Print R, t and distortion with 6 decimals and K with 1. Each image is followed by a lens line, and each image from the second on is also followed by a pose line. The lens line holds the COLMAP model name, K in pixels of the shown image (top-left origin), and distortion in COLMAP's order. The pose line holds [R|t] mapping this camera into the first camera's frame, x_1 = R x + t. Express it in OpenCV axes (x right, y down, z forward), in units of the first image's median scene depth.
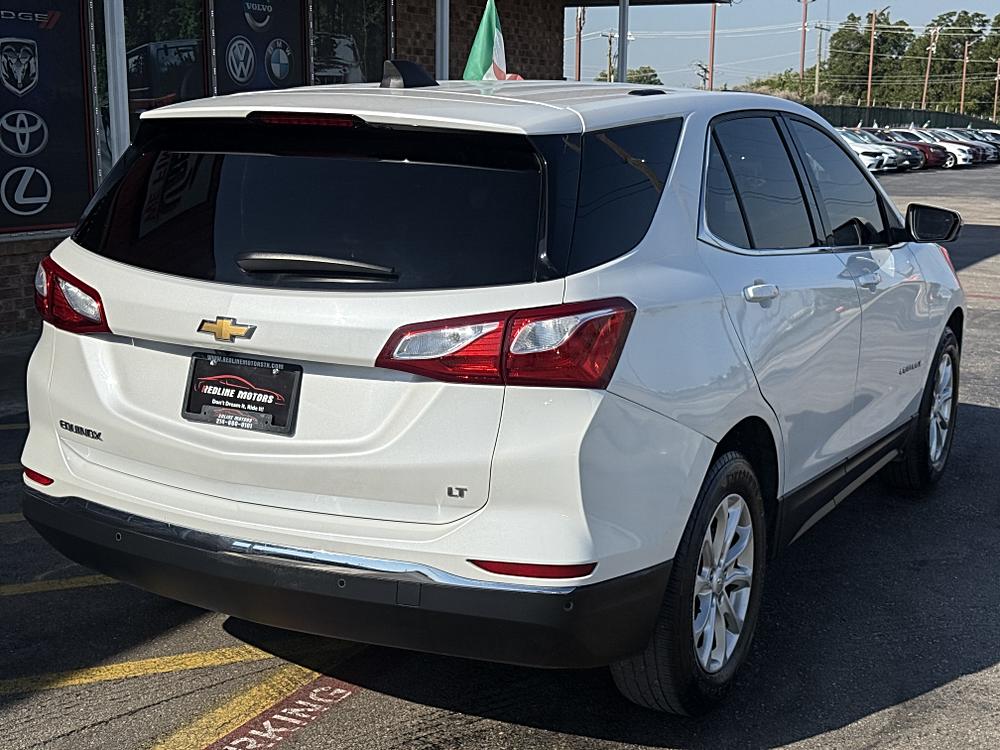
lens RADIAL K [[1428.3, 0, 497.0], [0, 1428.3, 373.4], [0, 0, 1]] dist [0.071037, 0.000000]
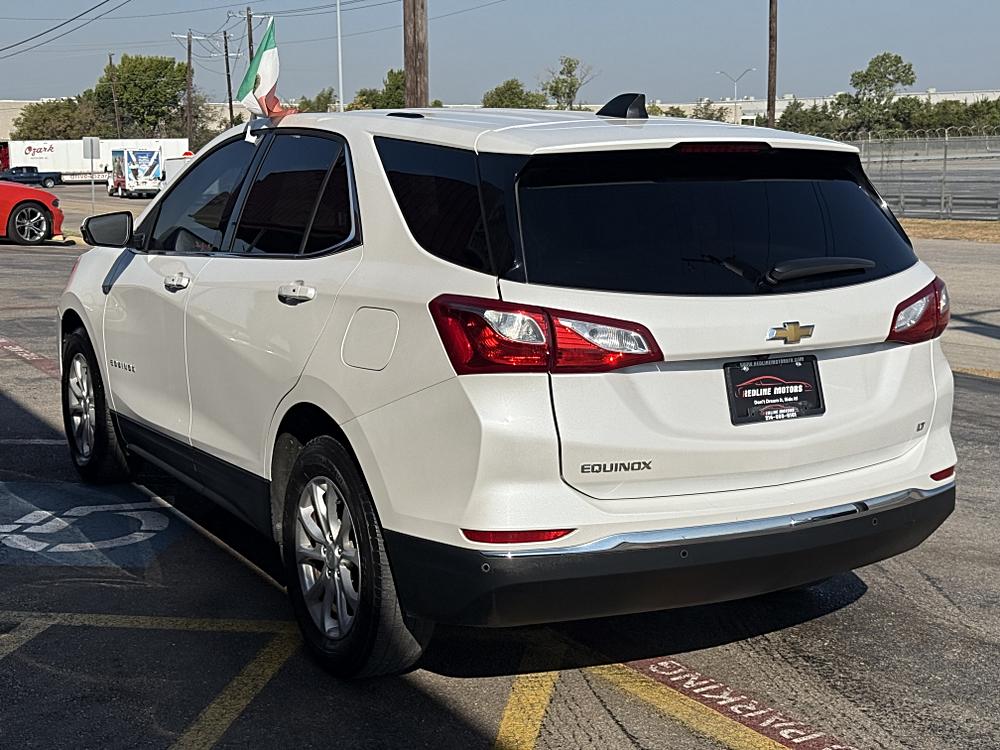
lens RADIAL K [[1428.3, 0, 504.2], [0, 1428.3, 368.5], [0, 0, 1]] dist [0.071037, 0.000000]
pose [[0.525436, -0.157064, 0.836210, -1.234091], [0.164348, 0.983040, 0.081374, -0.129784], [-0.834810, 0.094672, 0.542338, 0.562094]]
